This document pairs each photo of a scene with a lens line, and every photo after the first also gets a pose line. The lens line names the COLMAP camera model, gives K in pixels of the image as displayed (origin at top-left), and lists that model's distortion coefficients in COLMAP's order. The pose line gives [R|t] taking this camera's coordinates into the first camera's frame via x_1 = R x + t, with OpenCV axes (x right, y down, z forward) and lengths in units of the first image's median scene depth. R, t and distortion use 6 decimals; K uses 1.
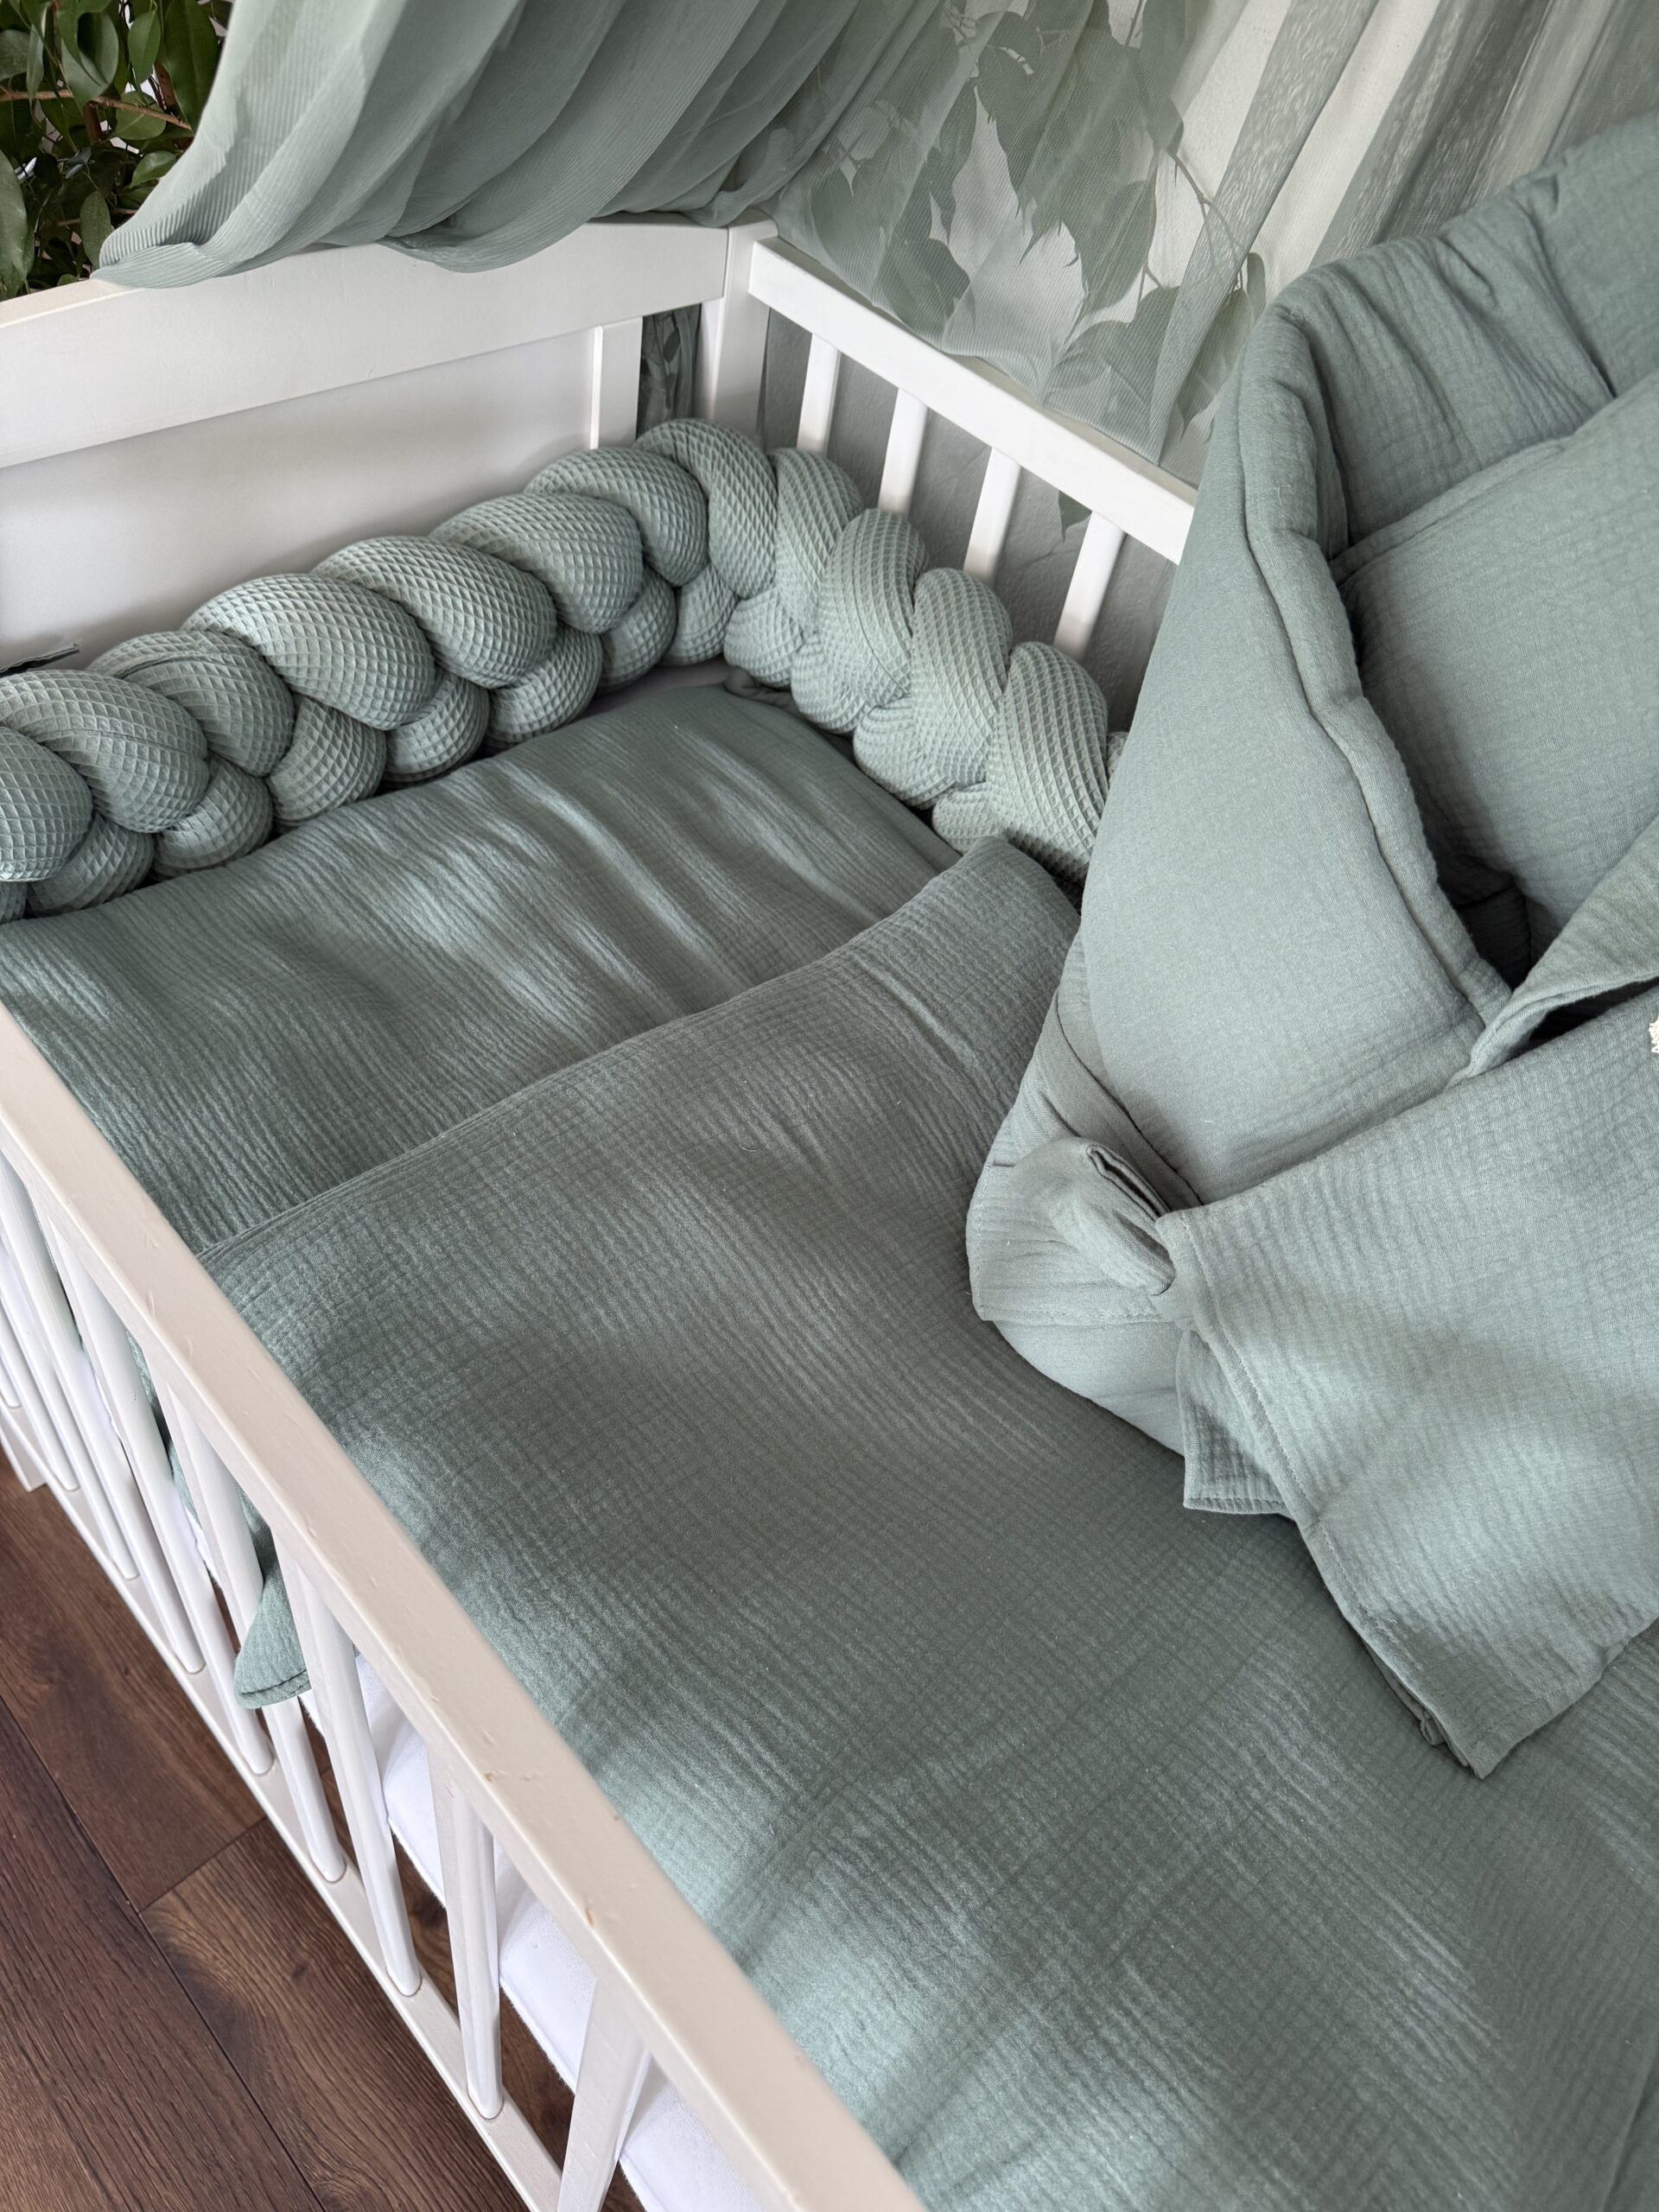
lens RADIAL K [[1581.6, 0, 806.9], [0, 1581.6, 1105.8], [0, 0, 1]] dist [0.026905, -0.078430]
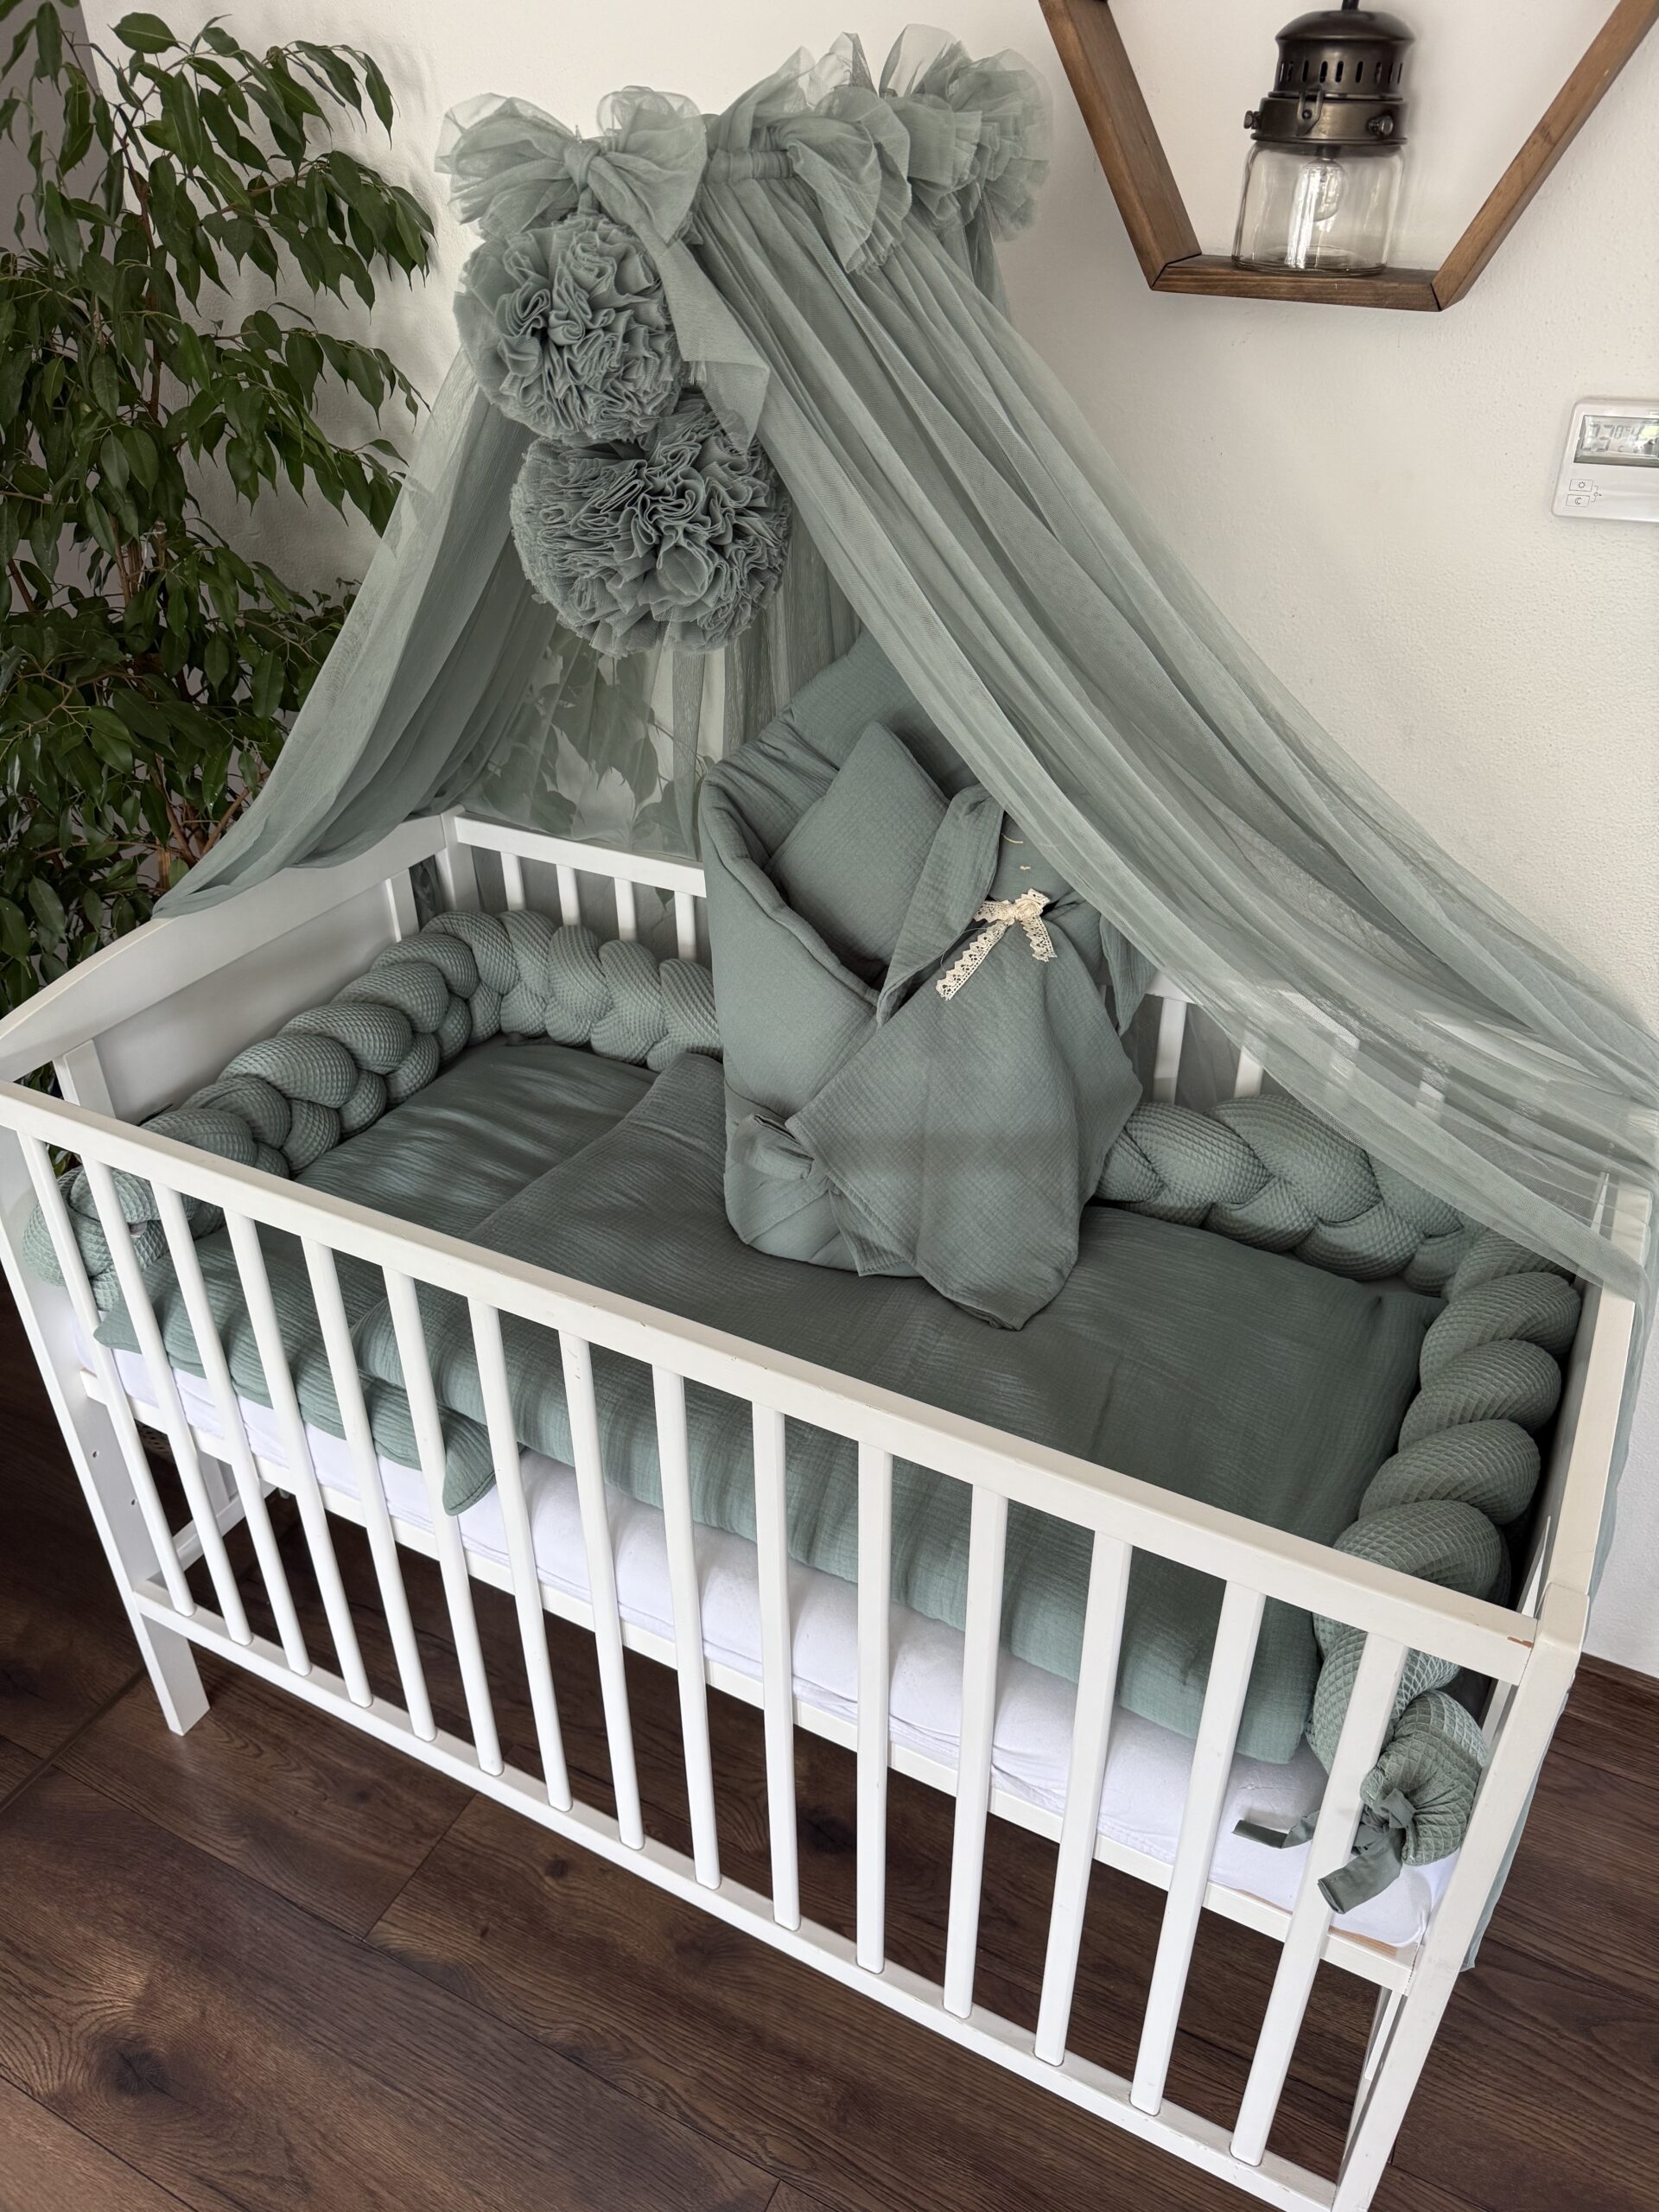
lens RADIAL K [[1550.6, 0, 838.8], [0, 1550.6, 1105.6], [0, 0, 1]] dist [0.000295, -0.006114]
pose [[0.928857, -0.303211, 0.212809, -0.123808], [0.349574, 0.907541, -0.232738, 0.401984], [-0.122564, 0.290573, 0.948971, -0.801804]]
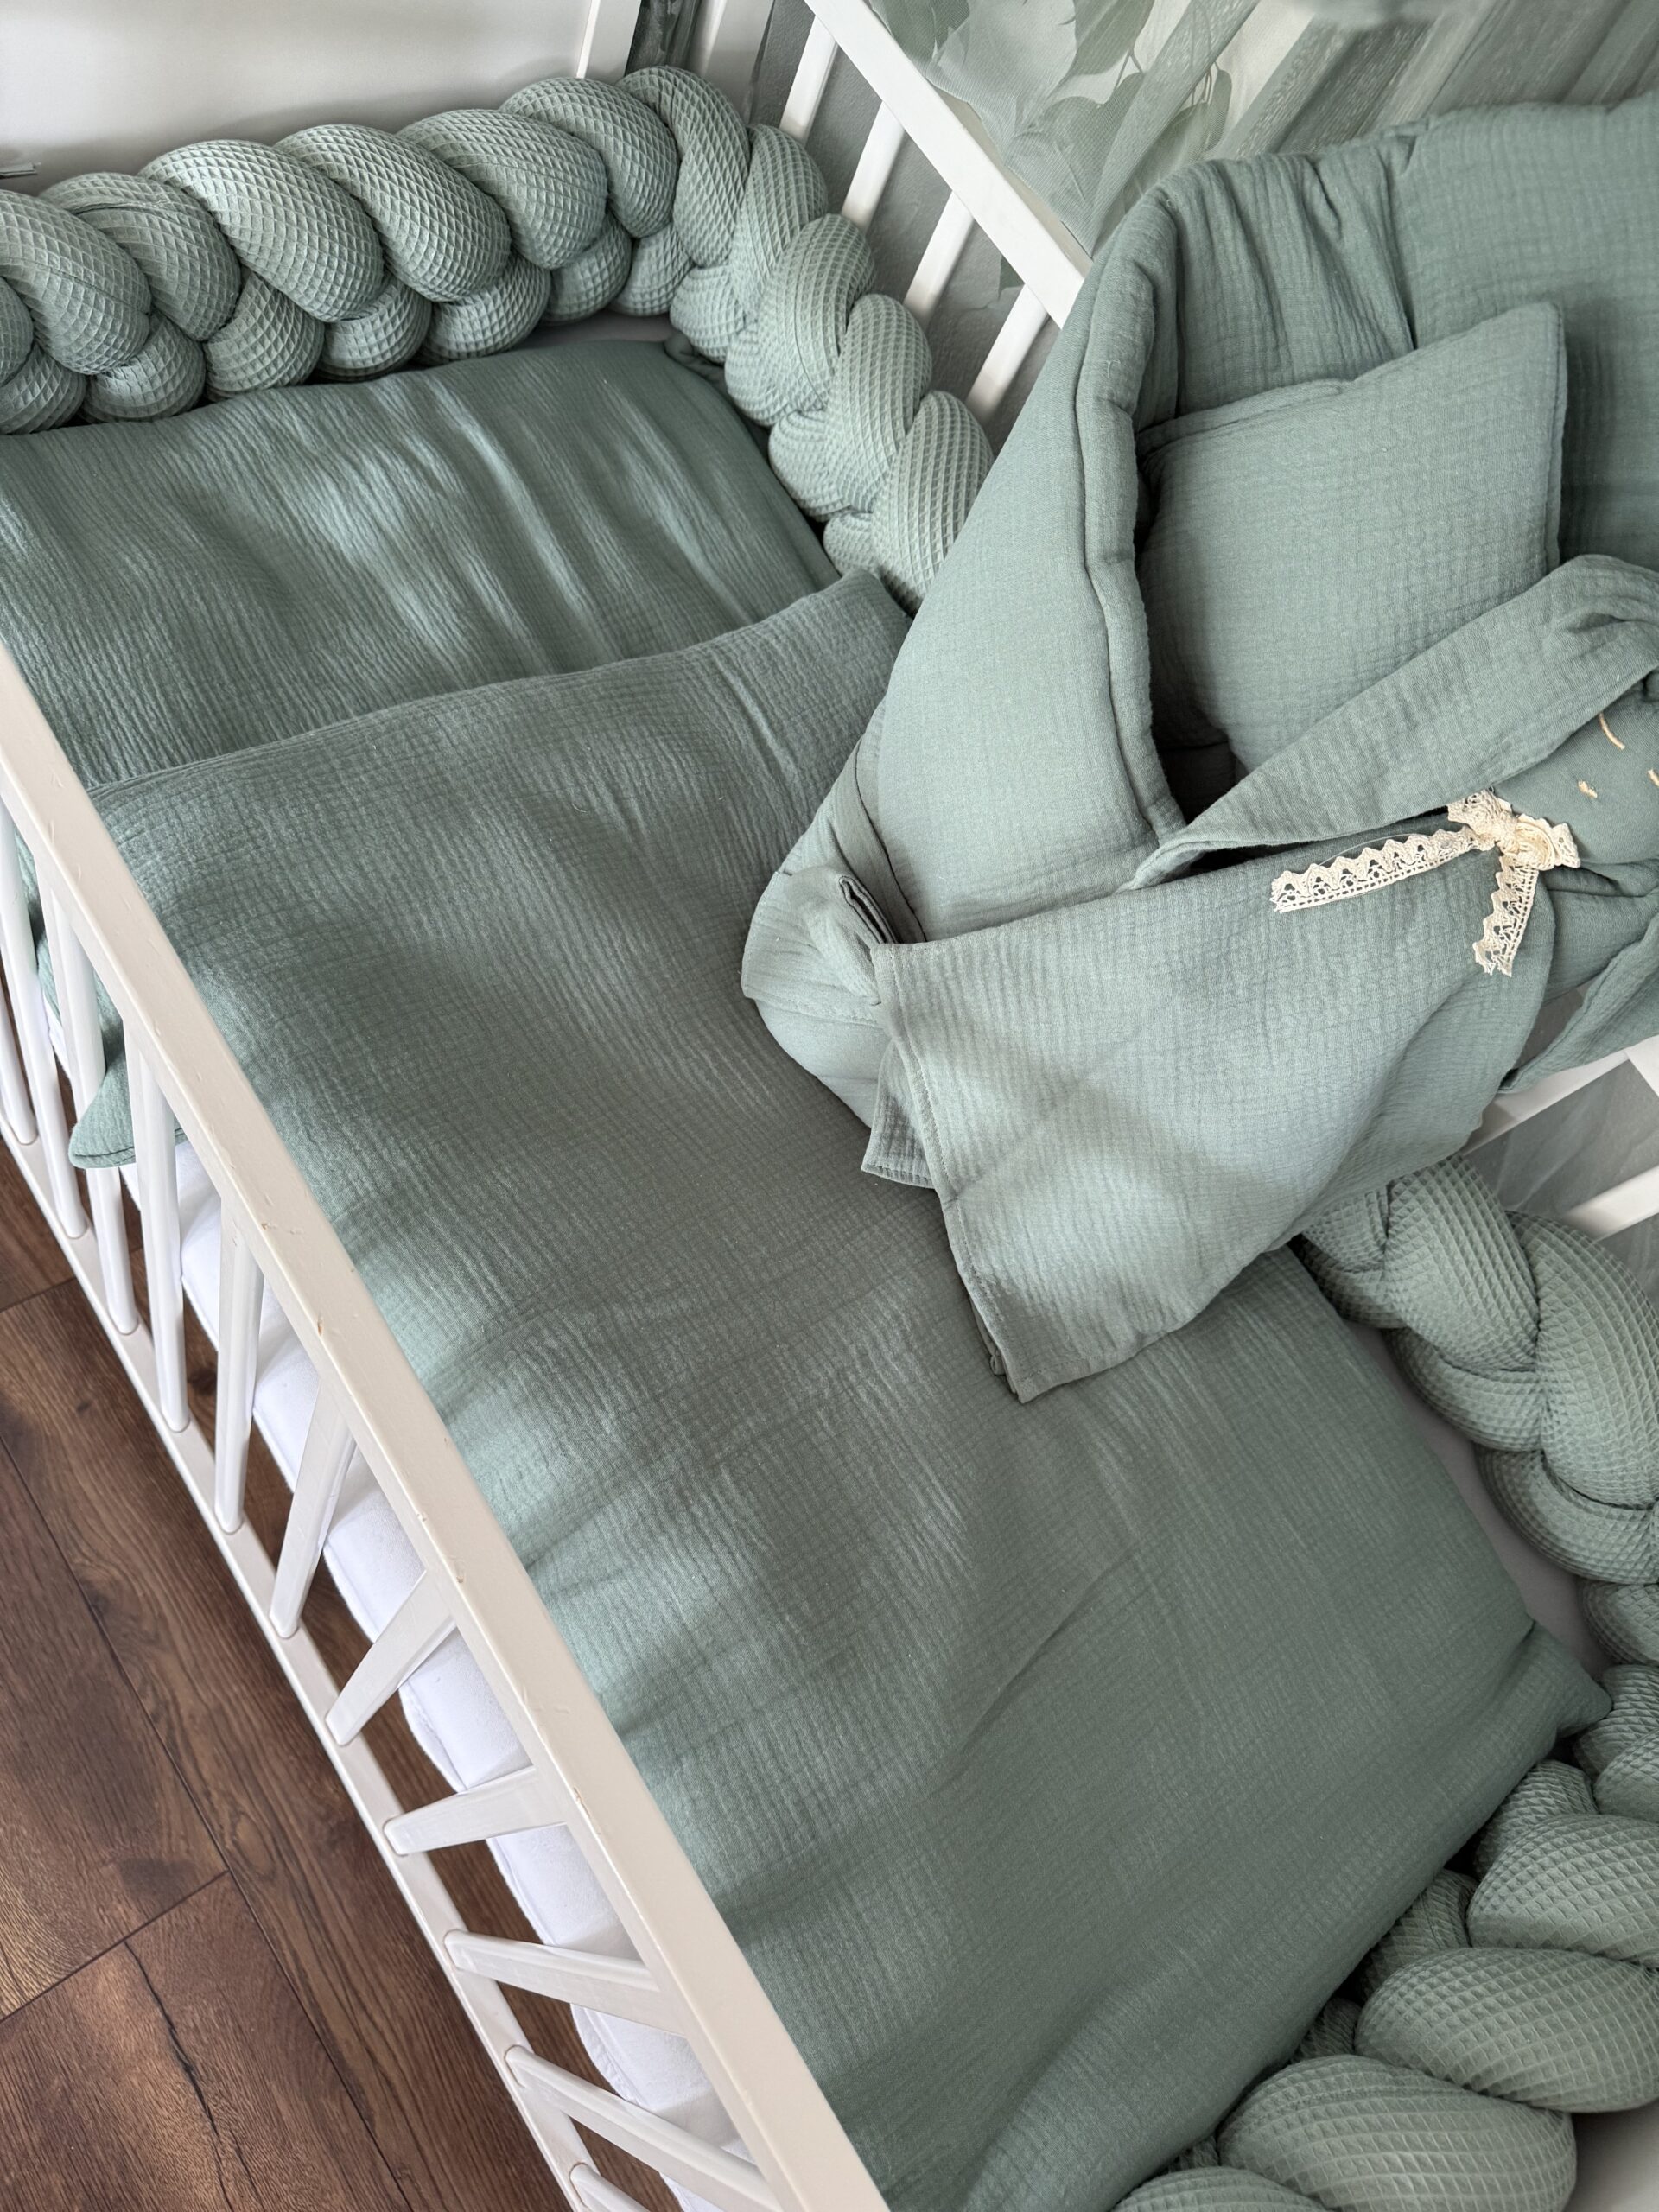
lens RADIAL K [[1553.1, 0, 827.1], [0, 1553.1, 1137.2], [0, 0, 1]] dist [0.025141, -0.066529]
pose [[0.971731, 0.202784, 0.120899, 0.043530], [-0.225535, 0.948740, 0.221420, -0.031868], [-0.069801, -0.242428, 0.967655, -0.154703]]
